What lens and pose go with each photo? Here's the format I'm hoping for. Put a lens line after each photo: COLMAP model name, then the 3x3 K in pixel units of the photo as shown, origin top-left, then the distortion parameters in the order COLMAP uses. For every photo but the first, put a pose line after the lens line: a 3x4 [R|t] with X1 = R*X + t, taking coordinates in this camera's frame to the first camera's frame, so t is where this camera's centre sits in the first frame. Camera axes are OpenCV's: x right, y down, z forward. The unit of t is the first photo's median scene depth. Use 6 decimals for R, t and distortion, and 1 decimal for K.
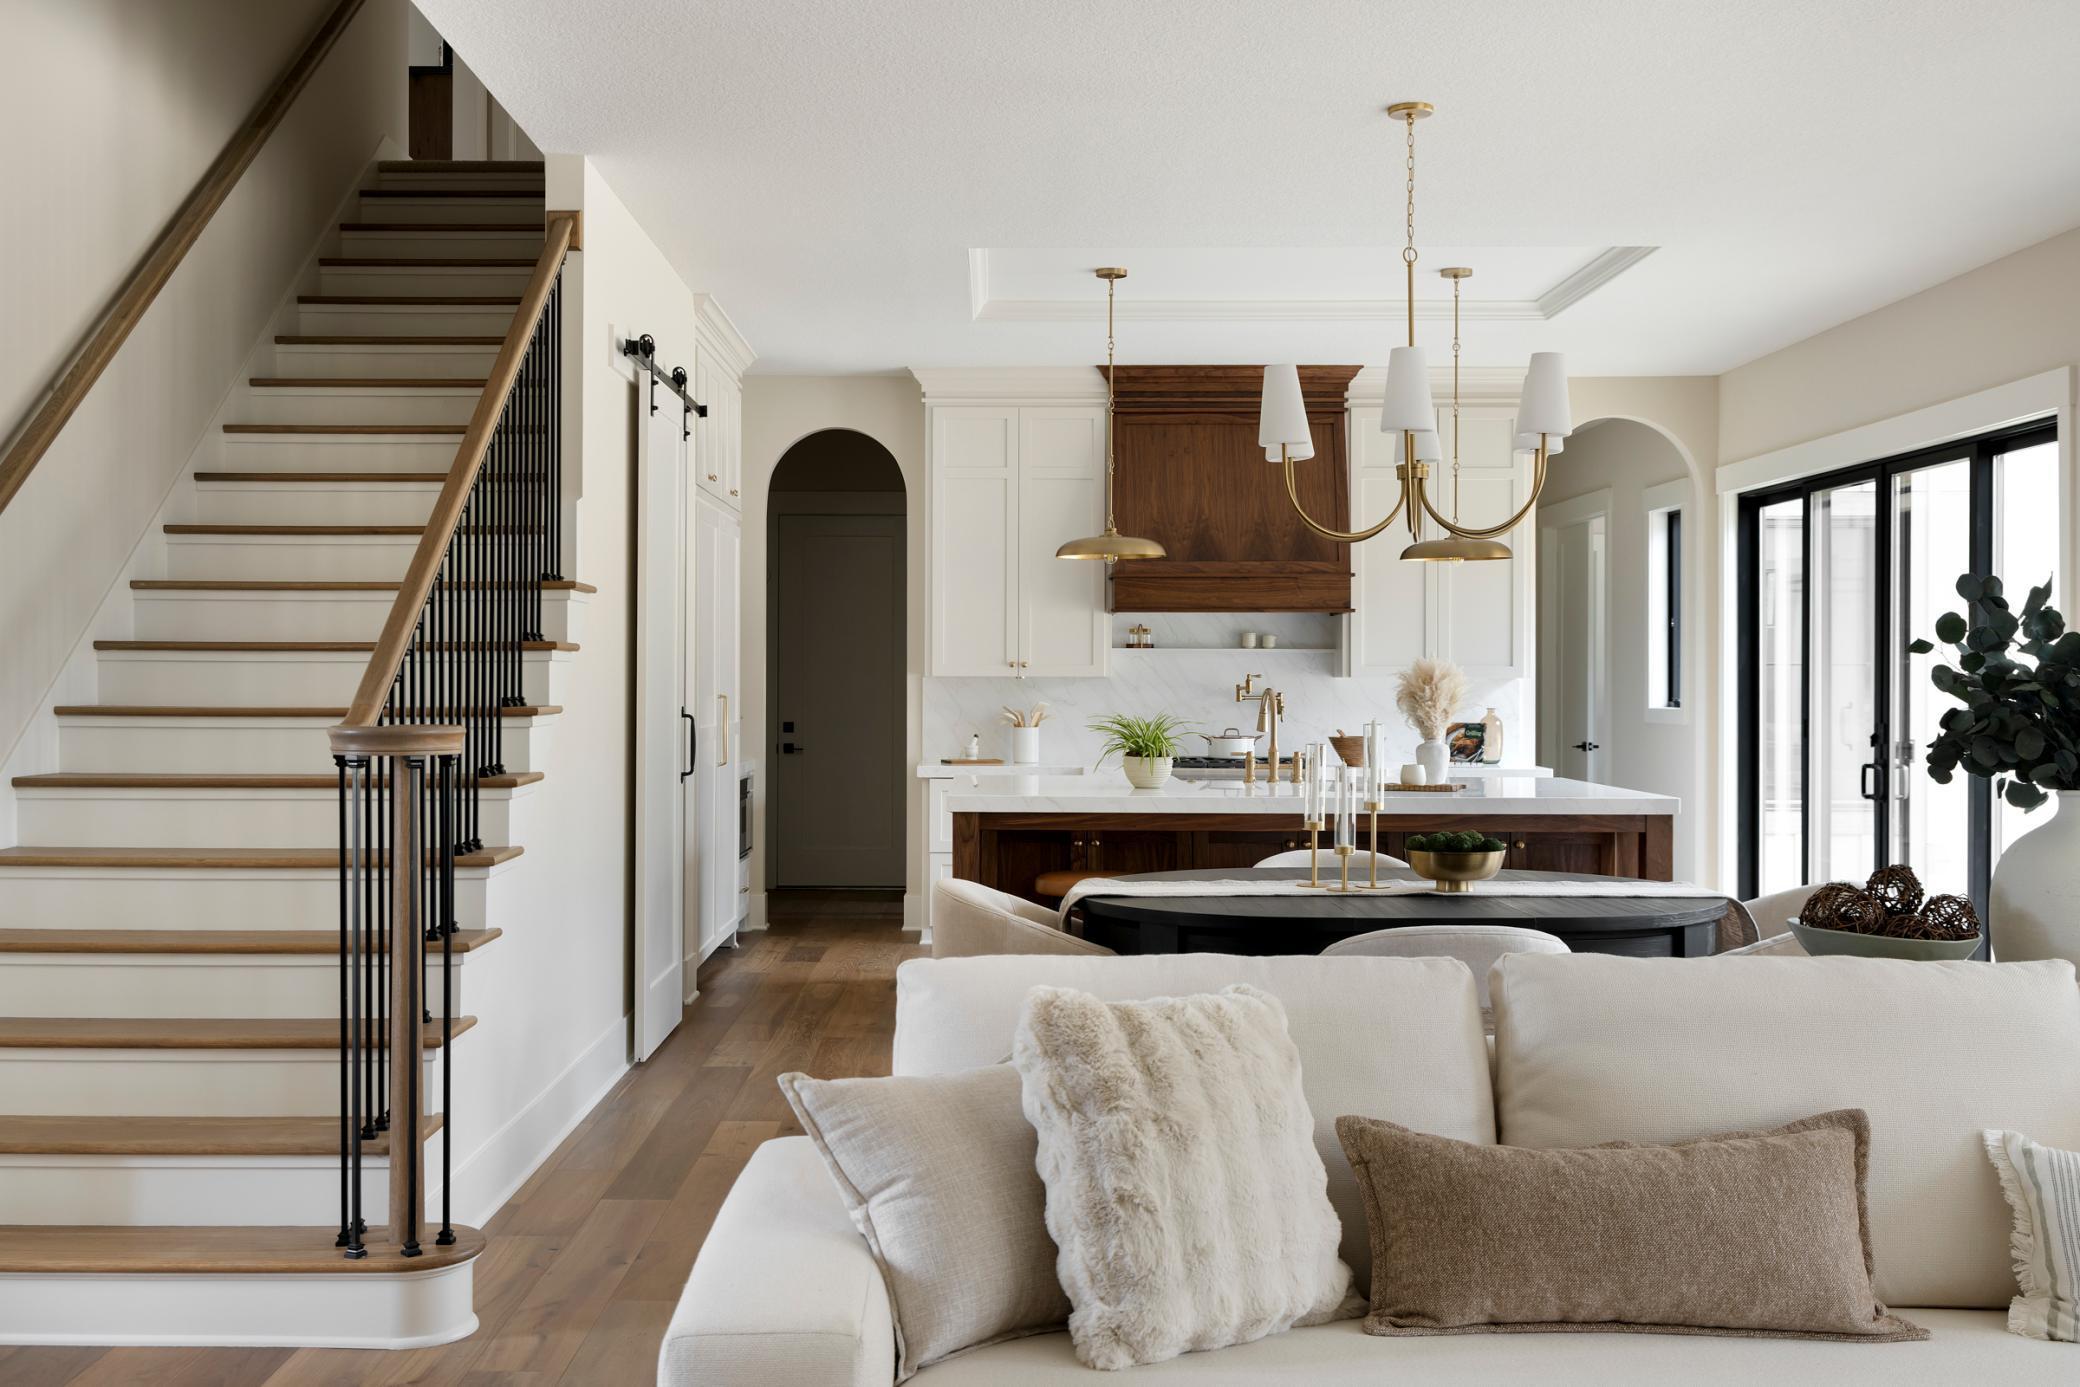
lens RADIAL K [[2090.4, 0, 961.2], [0, 2090.4, 666.4], [0, 0, 1]] dist [-0.003648, 0.000000]
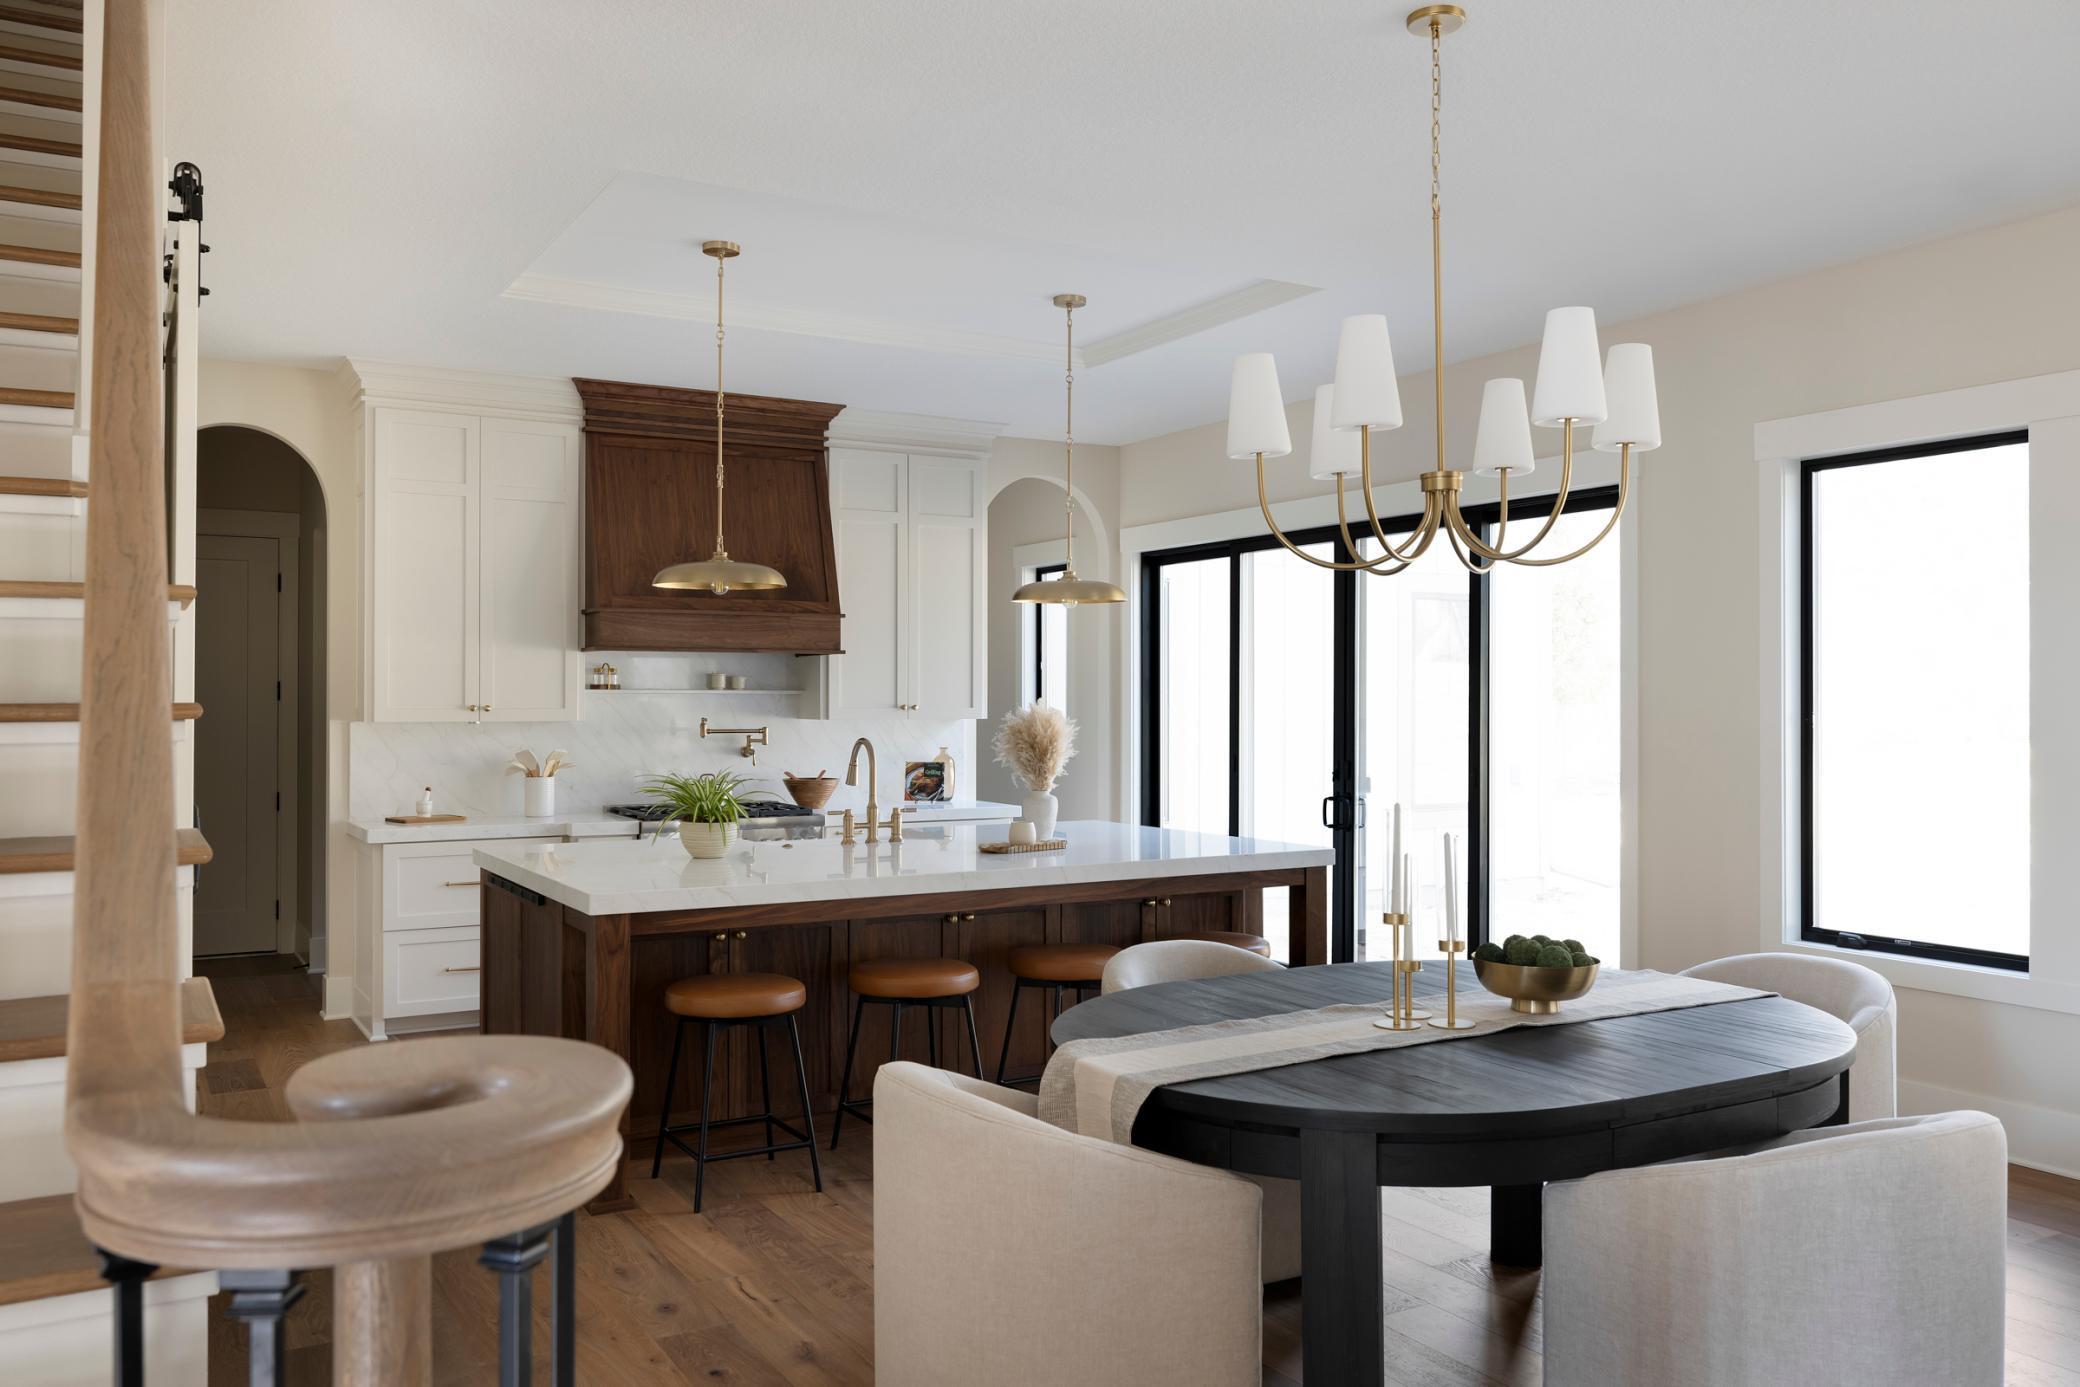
lens RADIAL K [[1583.7, 0, 1032.7], [0, 1583.7, 681.7], [0, 0, 1]] dist [0.010419, 0.006420]
pose [[0.855512, 0.003842, 0.517769, -0.119781], [-0.000554, 0.999979, -0.006504, -0.007852], [-0.517783, 0.005278, 0.855495, 0.308545]]
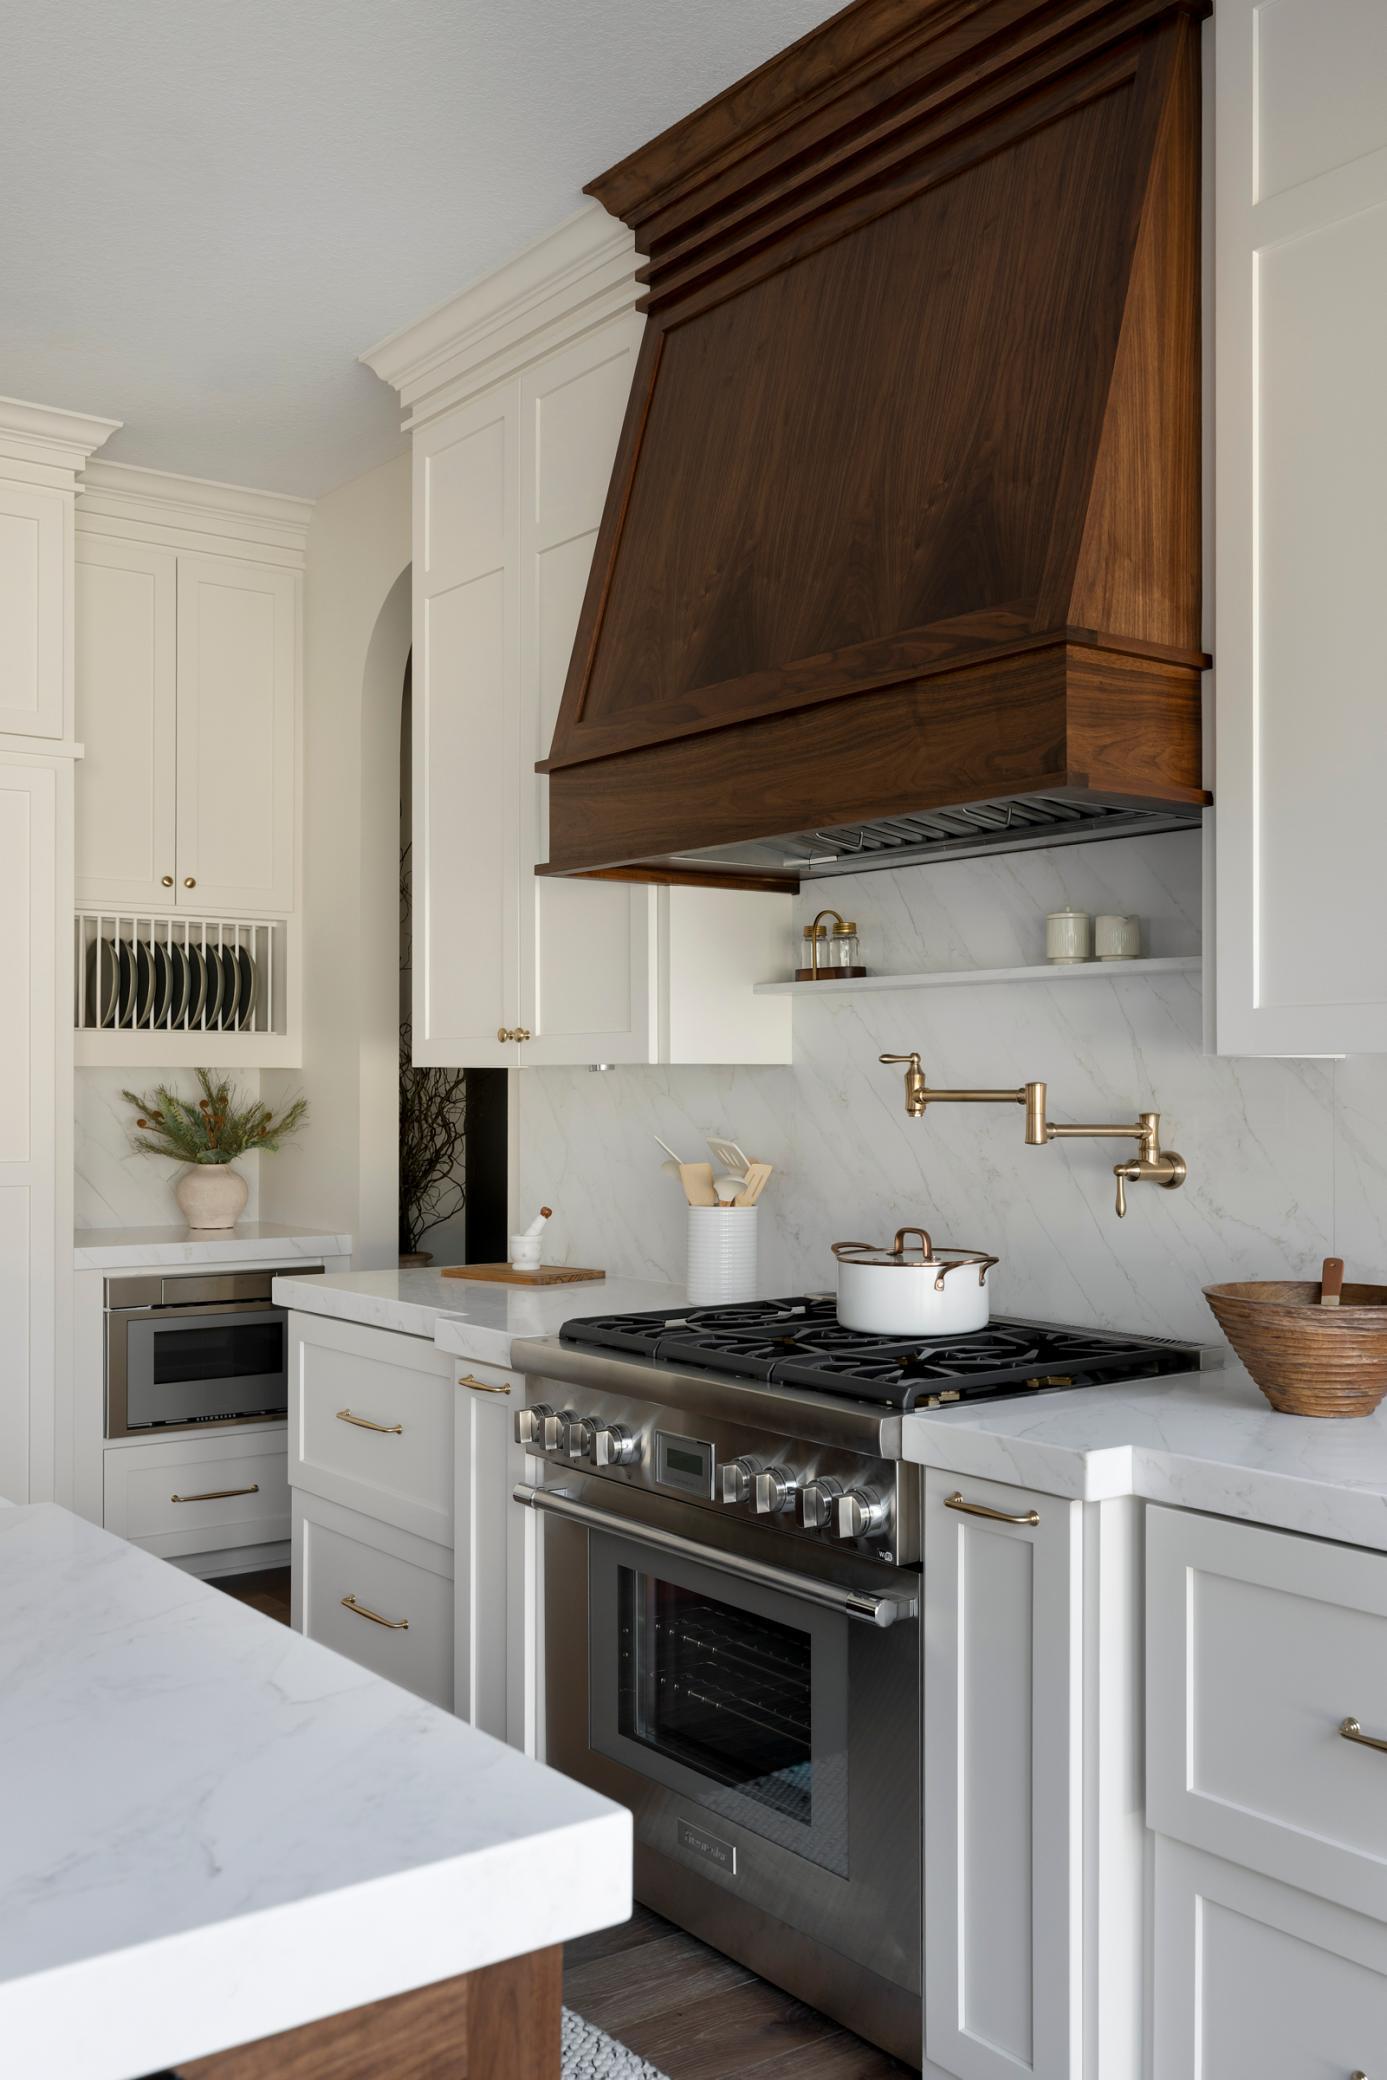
lens RADIAL K [[1907.6, 0, 684.3], [0, 1907.6, 1061.7], [0, 0, 1]] dist [-0.029872, 0.000000]
pose [[0.603988, -0.008182, -0.796952, 0.329668], [0.004293, 0.999966, -0.007013, 0.006818], [0.796982, 0.000815, 0.604002, 0.814962]]
